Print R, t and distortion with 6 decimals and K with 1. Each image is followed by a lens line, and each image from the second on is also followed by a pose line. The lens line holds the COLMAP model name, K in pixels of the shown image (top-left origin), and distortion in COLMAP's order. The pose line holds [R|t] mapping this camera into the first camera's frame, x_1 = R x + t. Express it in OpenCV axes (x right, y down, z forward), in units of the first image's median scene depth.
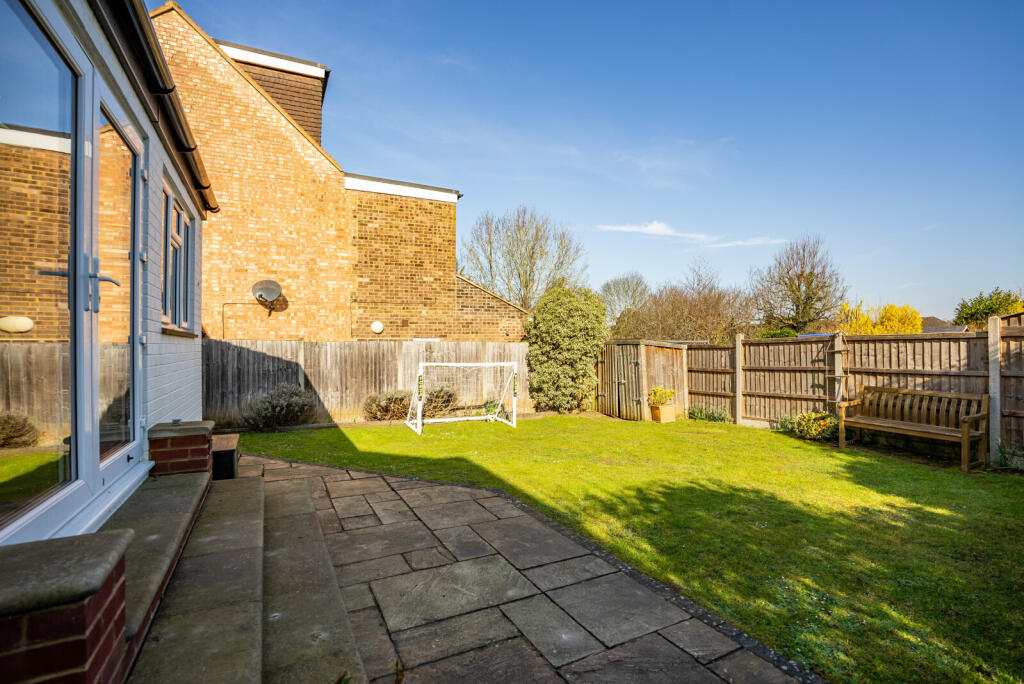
lens RADIAL K [[479.8, 0, 528.8], [0, 479.8, 338.5], [0, 0, 1]] dist [-0.038499, 0.015319]
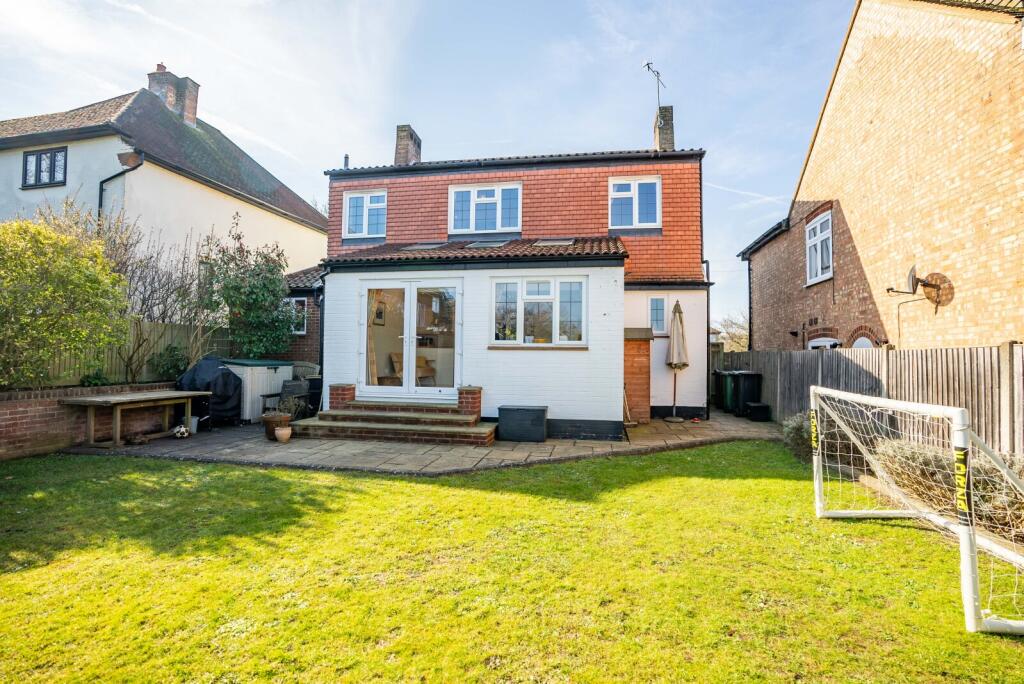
lens RADIAL K [[479.8, 0, 513.6], [0, 479.8, 340.4], [0, 0, 1]] dist [-0.038499, 0.015319]
pose [[-0.636812, -0.026592, -0.770561, 0.480981], [0.007878, 0.999128, -0.040990, 0.019305], [0.770979, -0.032173, -0.636047, 1.250948]]
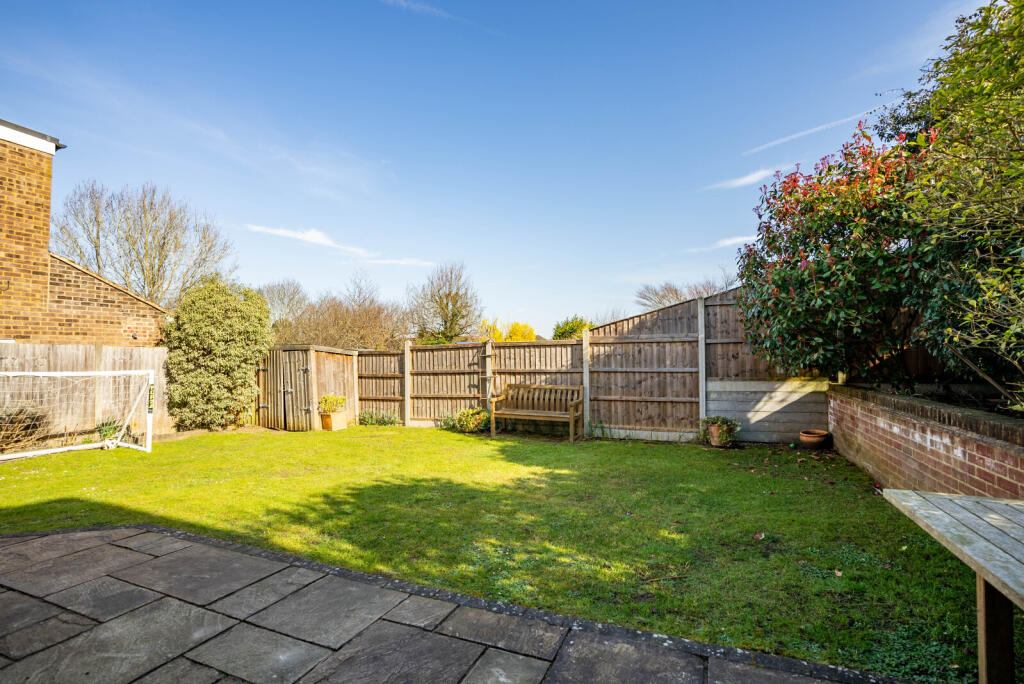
lens RADIAL K [[479.8, 0, 509.7], [0, 479.8, 342.4], [0, 0, 1]] dist [-0.038499, 0.015319]
pose [[0.789967, 0.017651, 0.612895, -0.043765], [-0.004191, 0.999718, -0.023390, 0.021352], [-0.613135, 0.015909, 0.789818, 0.014149]]
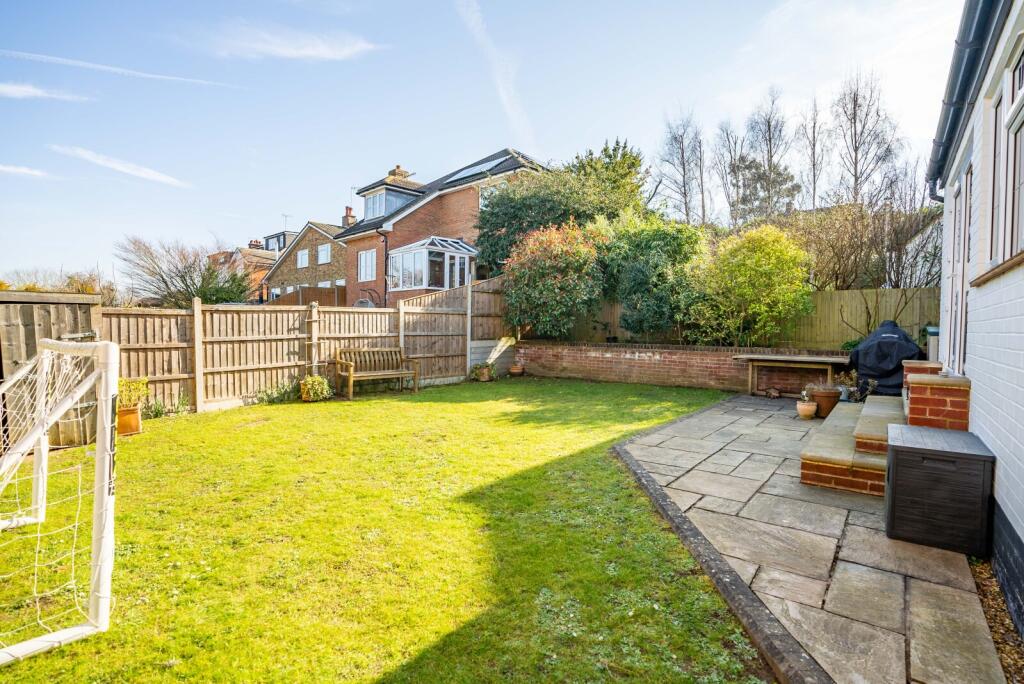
lens RADIAL K [[479.8, 0, 515.4], [0, 479.8, 346.2], [0, 0, 1]] dist [-0.038499, 0.015319]
pose [[-0.373046, -0.036529, 0.927093, -0.575463], [-0.019829, 0.999310, 0.031396, 0.042946], [-0.927601, -0.006671, -0.373513, 0.970274]]
